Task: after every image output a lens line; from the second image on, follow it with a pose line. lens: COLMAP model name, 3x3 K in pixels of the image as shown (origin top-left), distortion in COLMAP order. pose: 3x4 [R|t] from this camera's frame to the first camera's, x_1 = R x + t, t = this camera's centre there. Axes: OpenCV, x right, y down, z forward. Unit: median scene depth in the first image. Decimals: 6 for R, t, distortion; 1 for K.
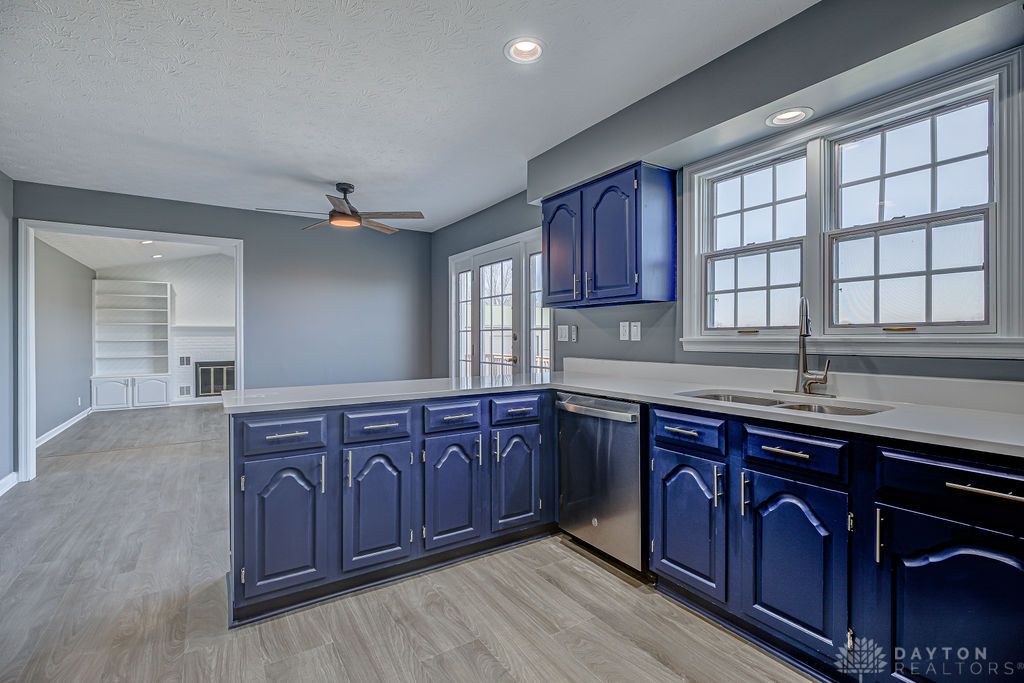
lens RADIAL K [[467.9, 0, 512.0], [0, 467.9, 341.5], [0, 0, 1]] dist [-0.026519, 0.000333]
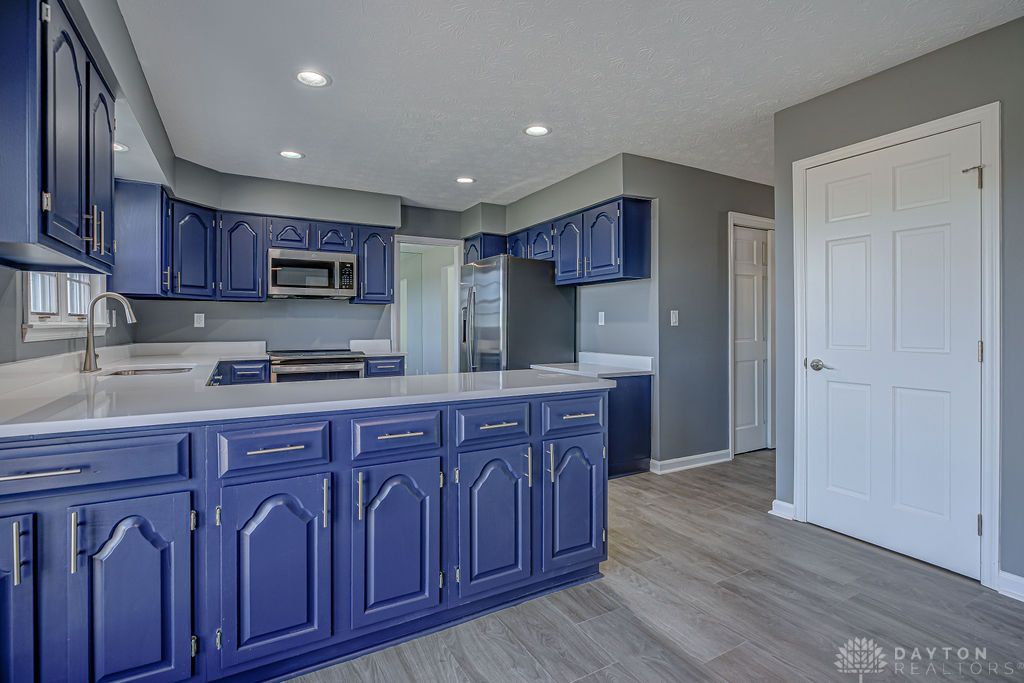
lens RADIAL K [[492.2, 0, 510.0], [0, 492.2, 325.8], [0, 0, 1]] dist [0.000013, -0.000116]
pose [[-0.998720, 0.000785, 0.050570, -0.486038], [0.001217, 0.999963, 0.008522, -0.010275], [-0.050562, 0.008573, -0.998684, 2.021894]]
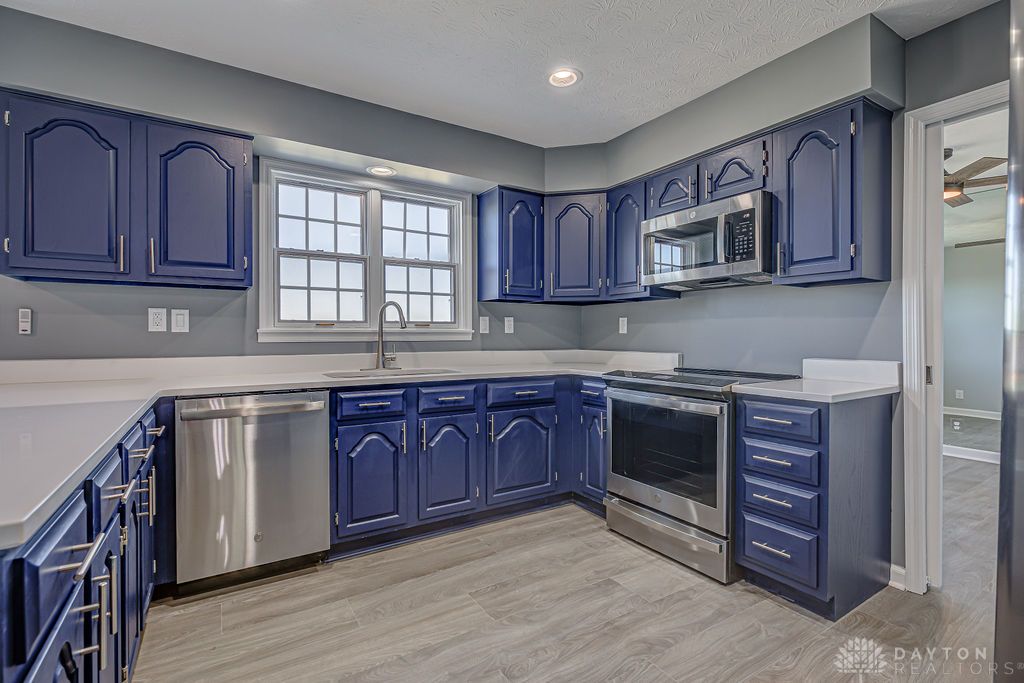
lens RADIAL K [[471.9, 0, 512.0], [0, 471.9, 341.5], [0, 0, 1]] dist [0.001047, -0.000248]
pose [[0.001940, -0.011804, 0.999928, -0.745833], [0.009368, 0.999887, 0.011786, 0.013816], [-0.999954, 0.009344, 0.002050, 0.543814]]
